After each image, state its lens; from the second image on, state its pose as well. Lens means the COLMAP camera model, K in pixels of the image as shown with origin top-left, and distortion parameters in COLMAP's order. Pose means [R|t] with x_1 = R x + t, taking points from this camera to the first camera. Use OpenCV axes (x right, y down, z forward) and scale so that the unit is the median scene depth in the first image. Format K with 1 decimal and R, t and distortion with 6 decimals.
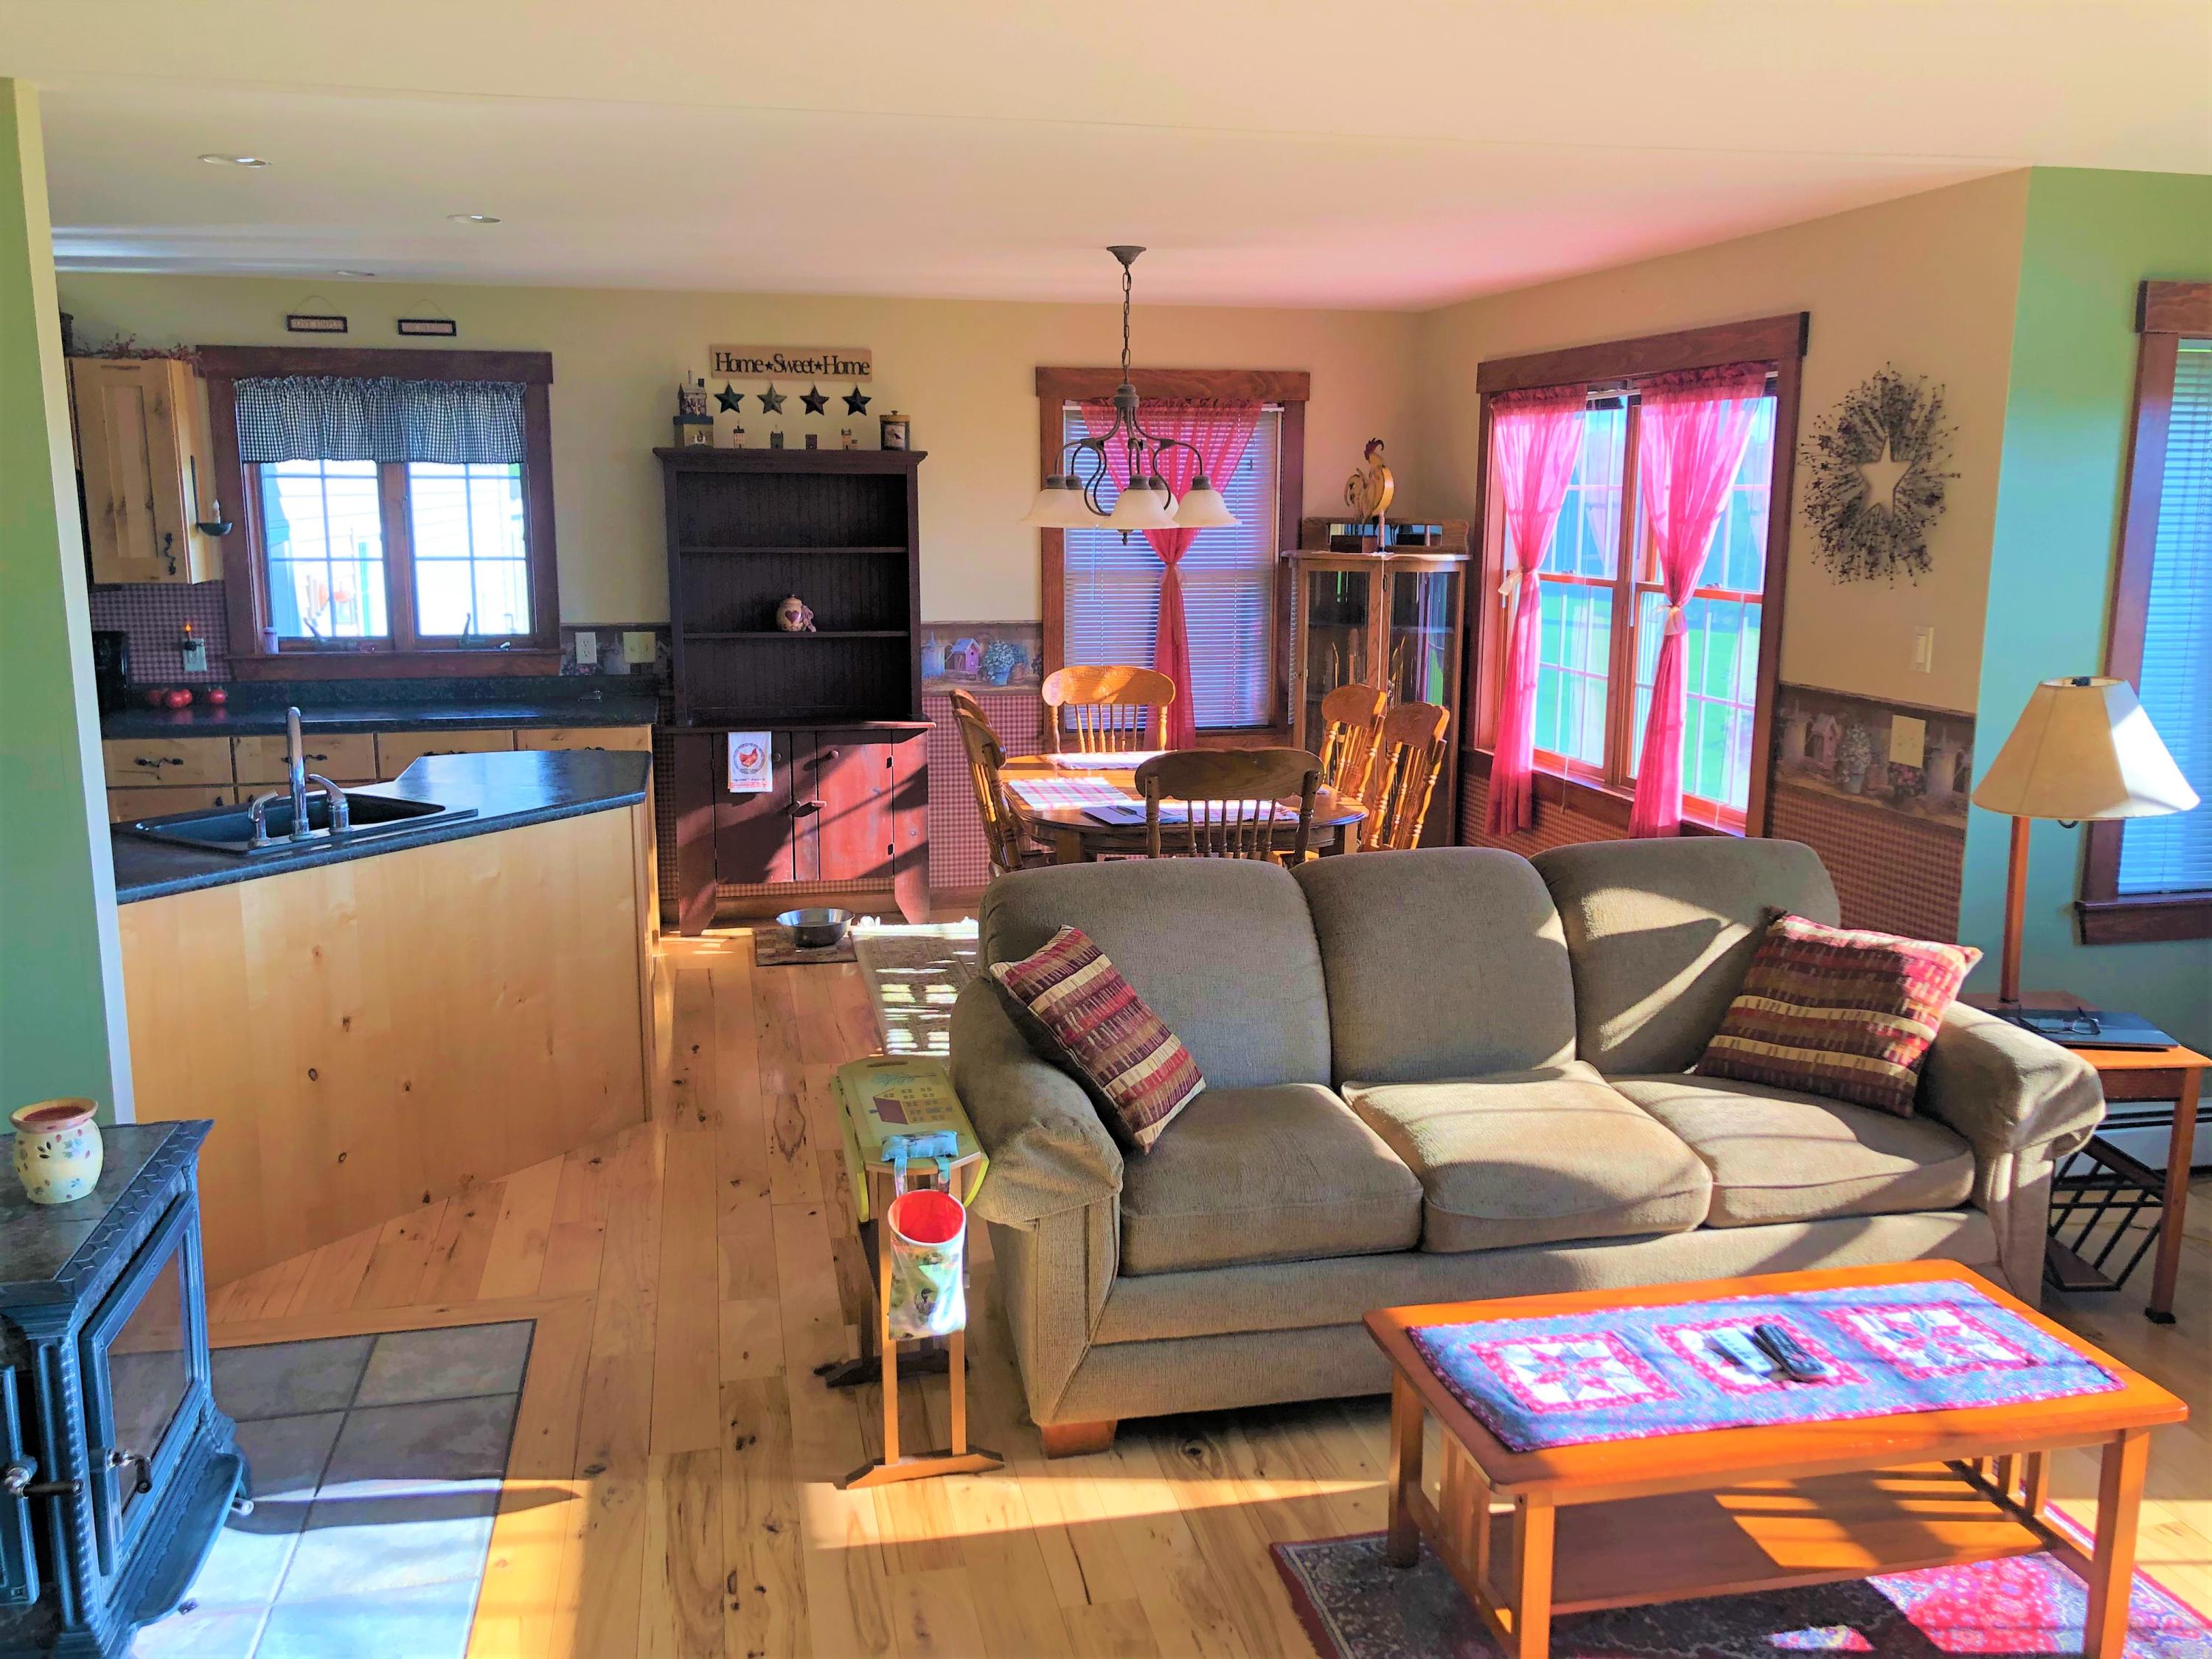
lens RADIAL K [[1837.7, 0, 1103.5], [0, 1837.7, 828.5], [0, 0, 1]] dist [-0.001933, -0.000865]
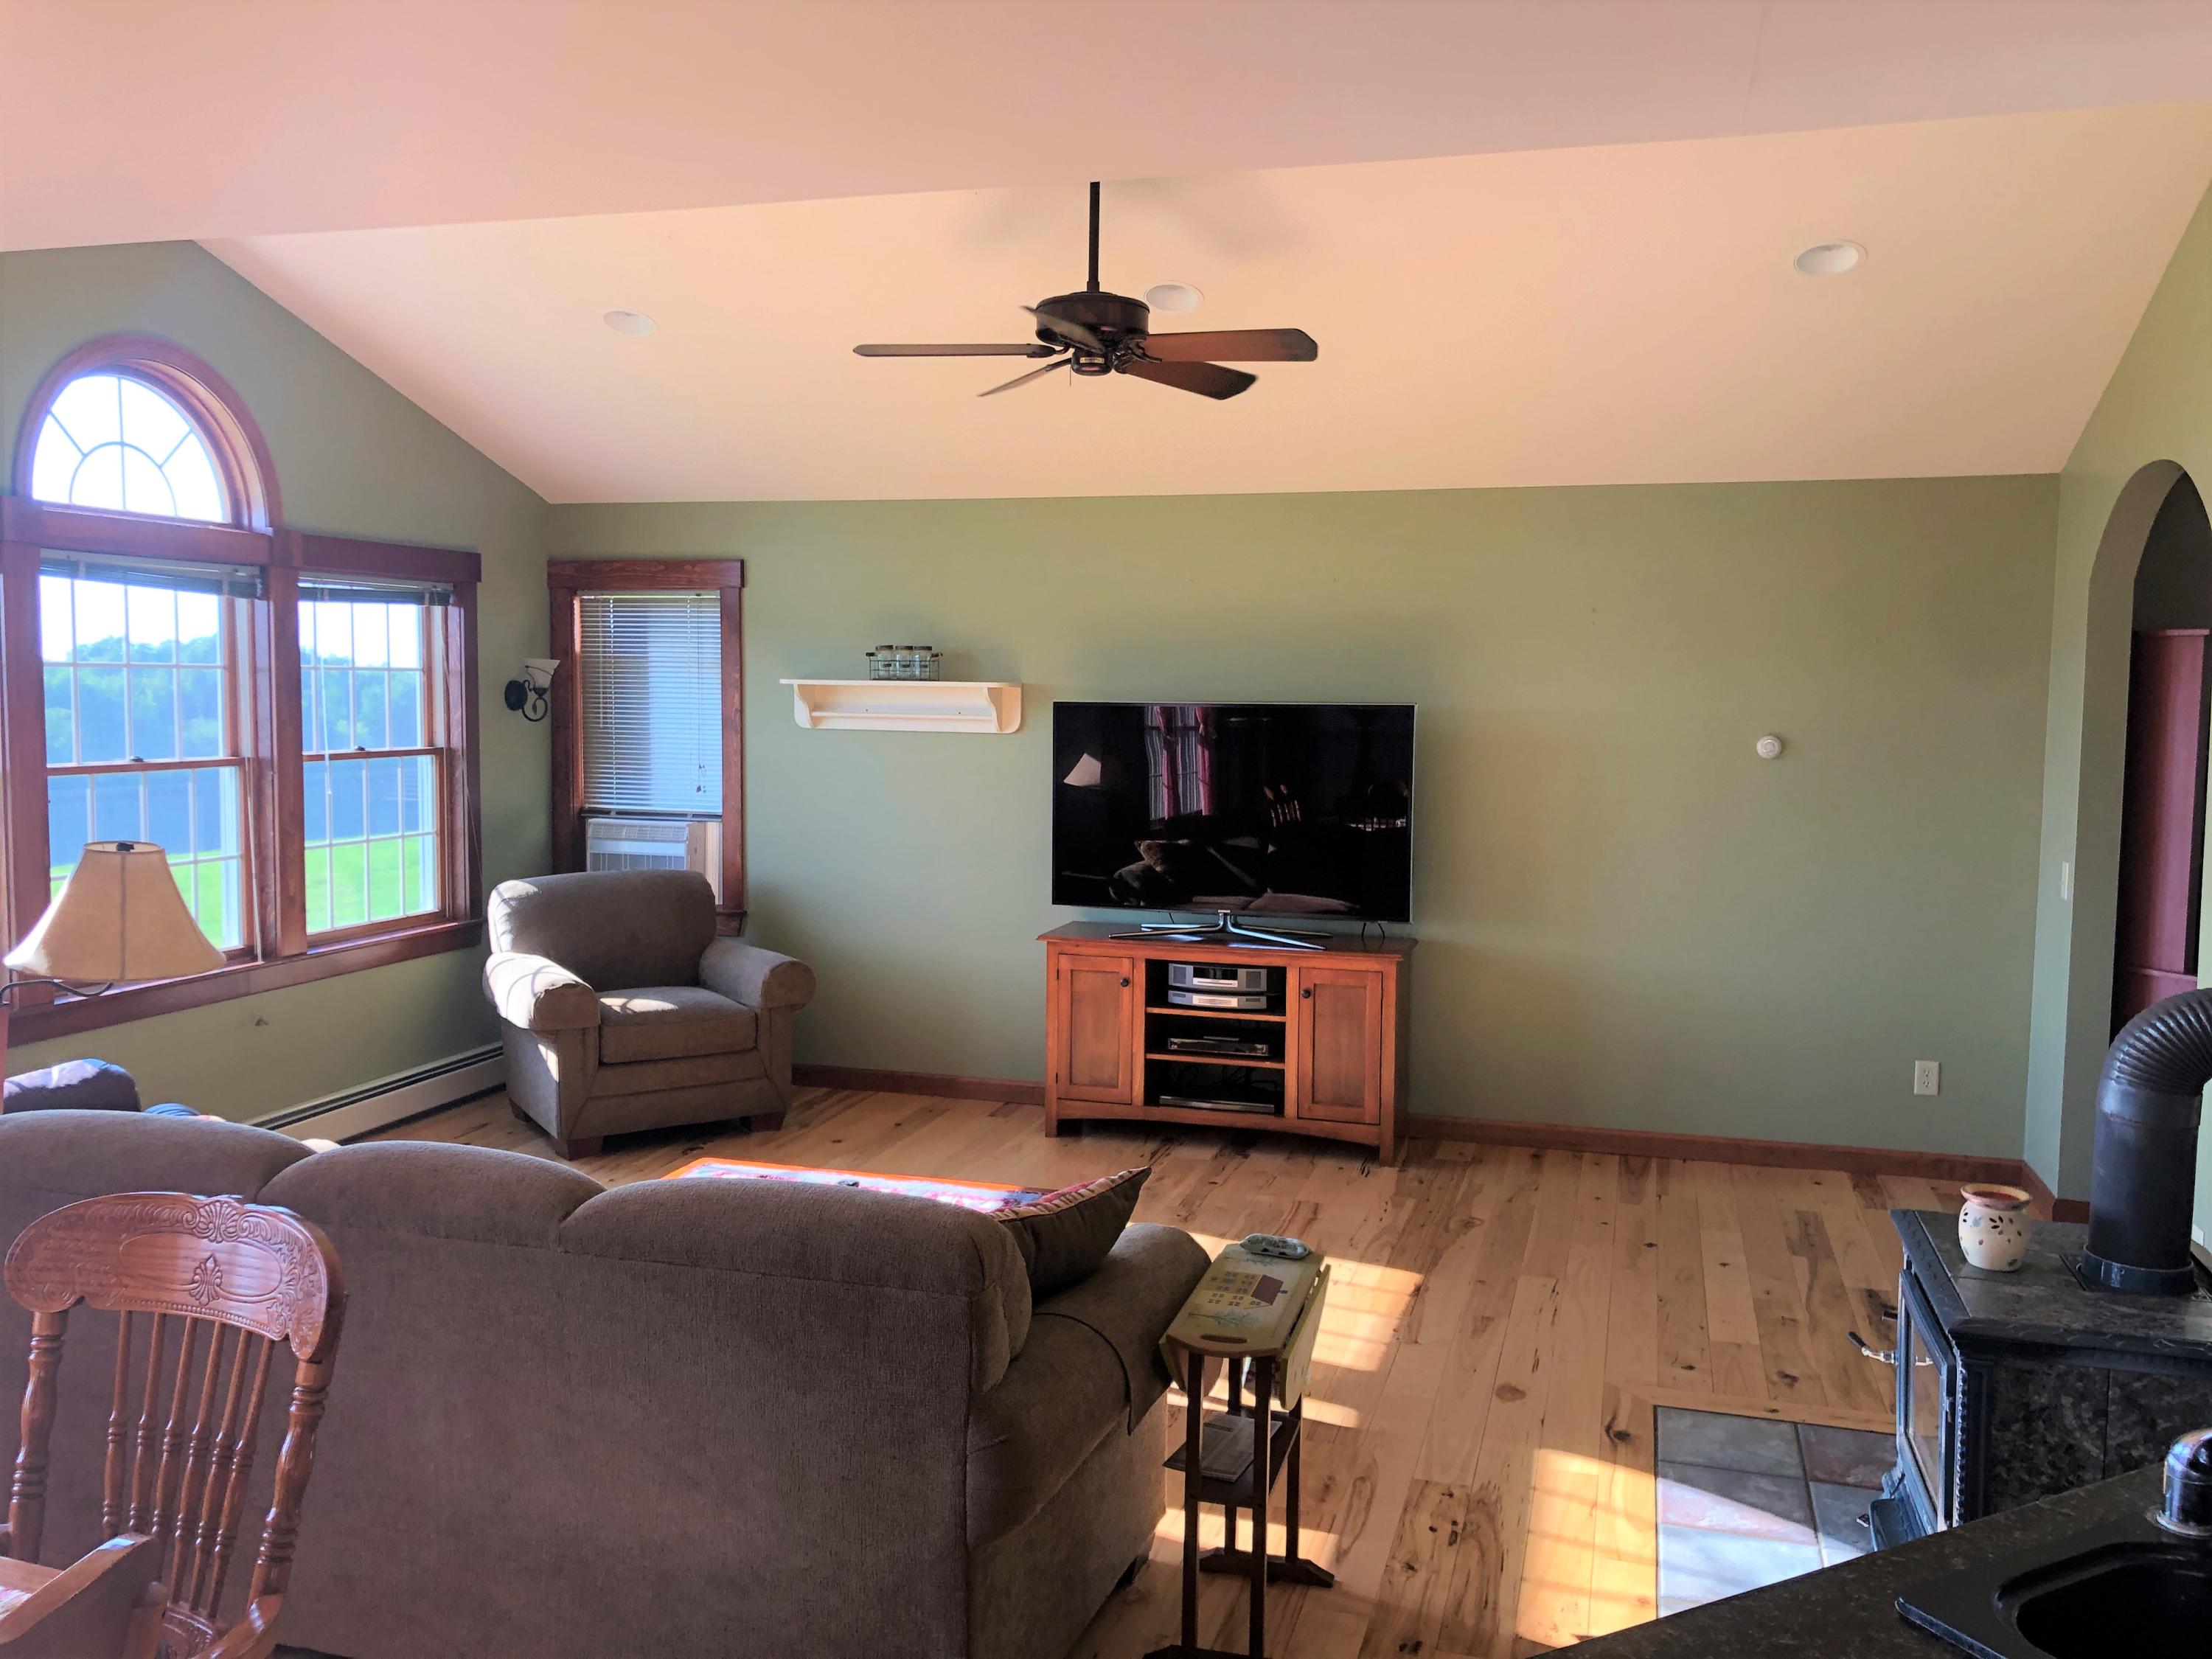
lens RADIAL K [[1837.7, 0, 1106.7], [0, 1837.7, 827.8], [0, 0, 1]] dist [-0.001933, -0.000865]
pose [[-0.877826, -0.046671, 0.476700, -0.509462], [0.077884, 0.968088, 0.238202, -0.342243], [-0.472604, 0.246227, -0.846178, 1.833344]]
